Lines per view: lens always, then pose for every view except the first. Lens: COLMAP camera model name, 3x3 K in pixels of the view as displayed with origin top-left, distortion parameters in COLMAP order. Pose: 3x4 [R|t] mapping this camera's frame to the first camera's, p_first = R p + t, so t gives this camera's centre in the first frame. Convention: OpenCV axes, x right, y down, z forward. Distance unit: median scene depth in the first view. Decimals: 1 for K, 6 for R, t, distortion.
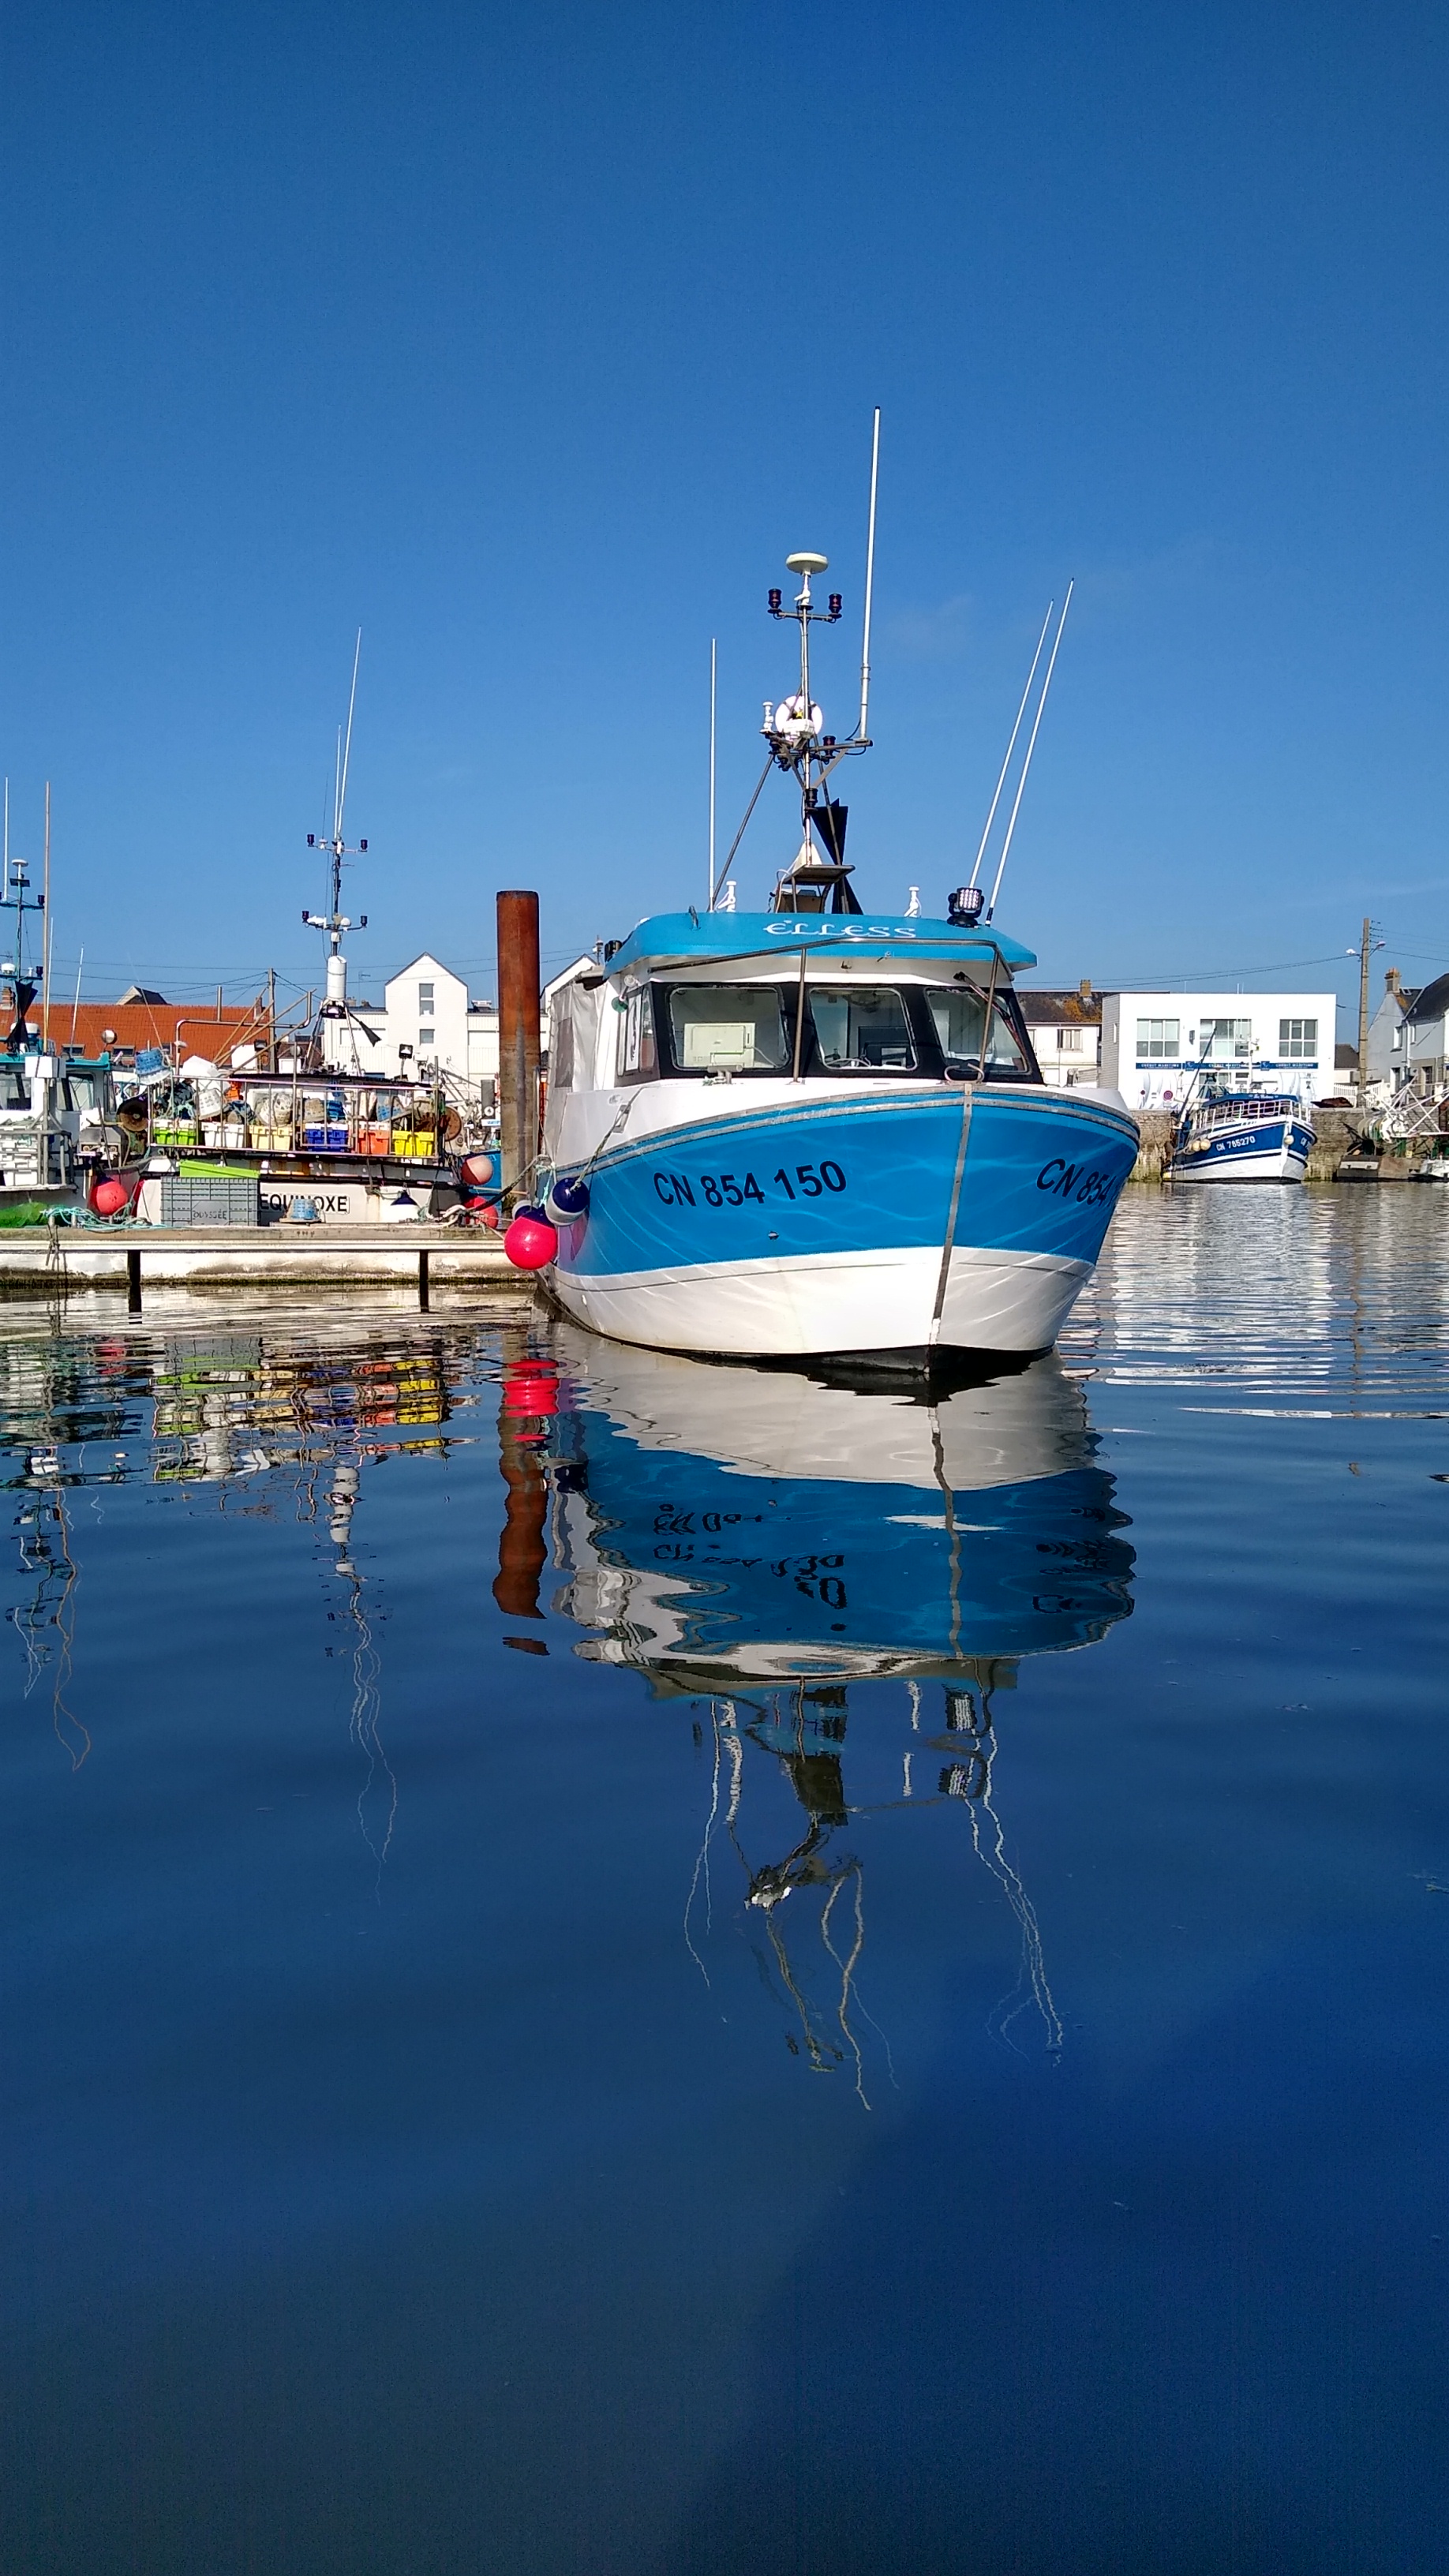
lens RADIAL K [[1783.0, 0, 724.7], [0, 1783.0, 1288.9], [0, 0, 1]] dist [0.002410, 0.000142]
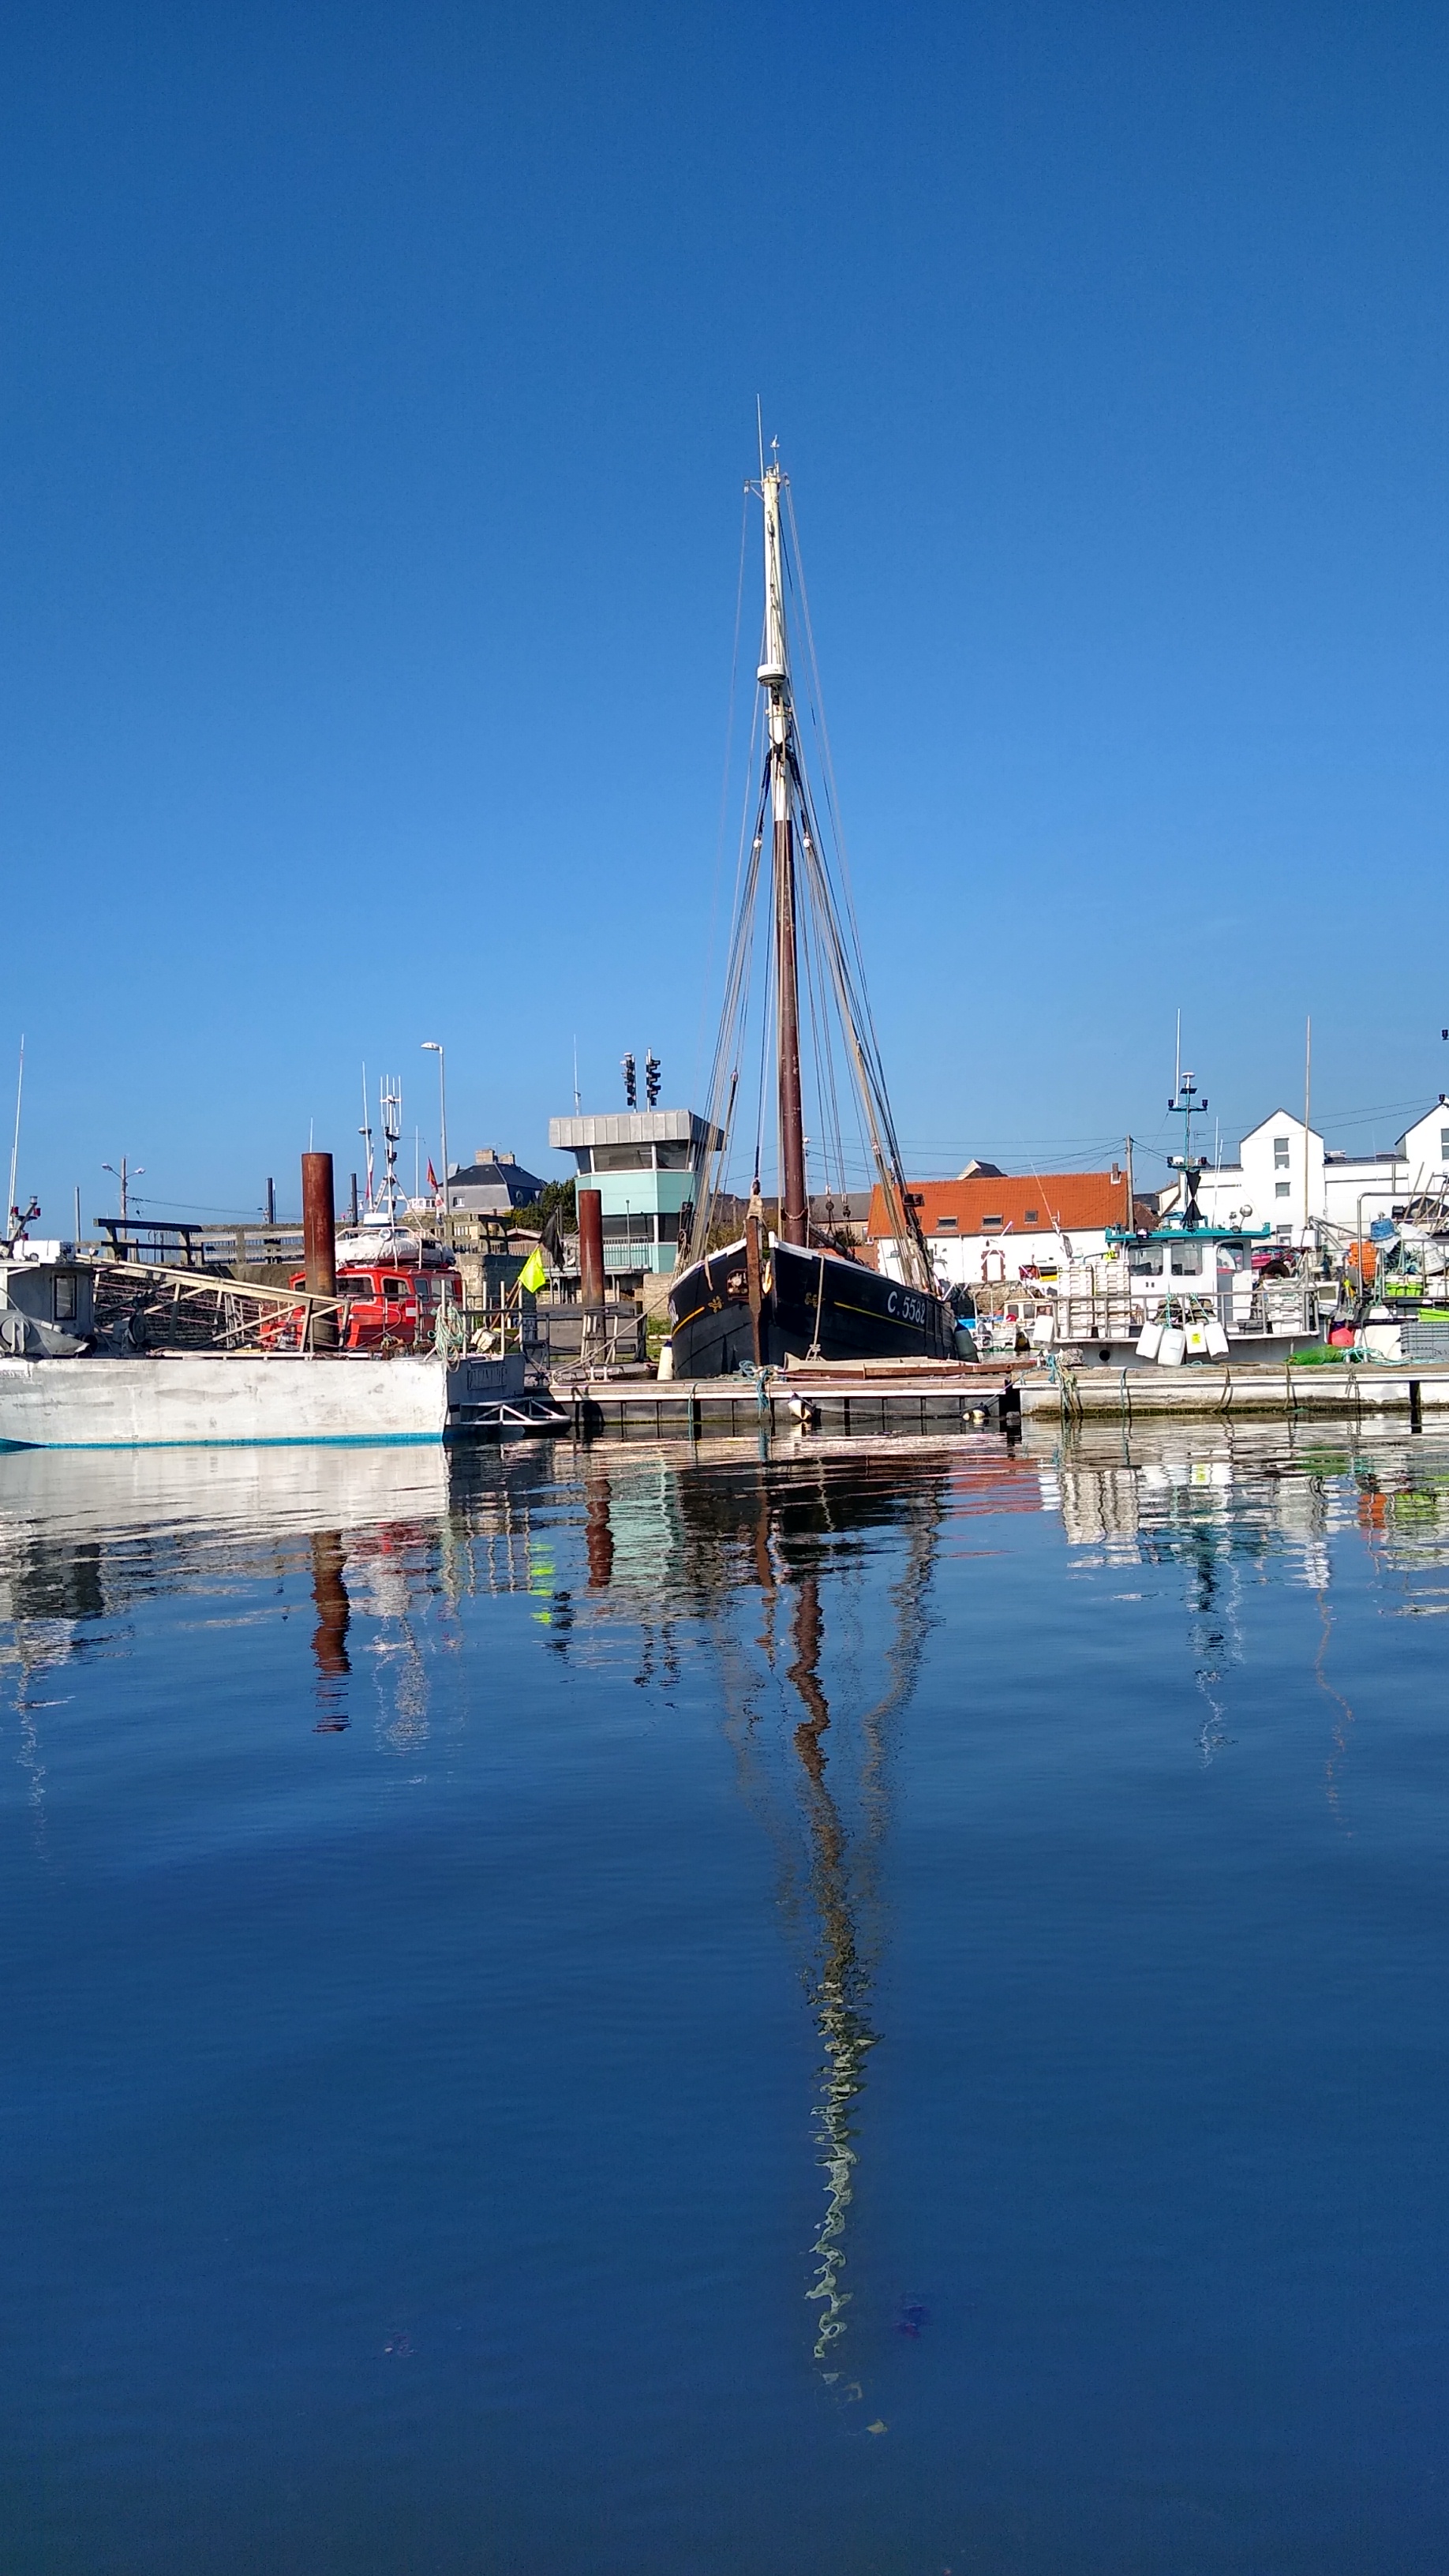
lens RADIAL K [[1783.0, 0, 723.7], [0, 1783.0, 1286.5], [0, 0, 1]] dist [0.002410, 0.000142]
pose [[0.909101, -0.042965, -0.414354, -0.225927], [0.005872, 0.995890, -0.090381, 0.020035], [0.416534, 0.079732, 0.905617, -0.296540]]
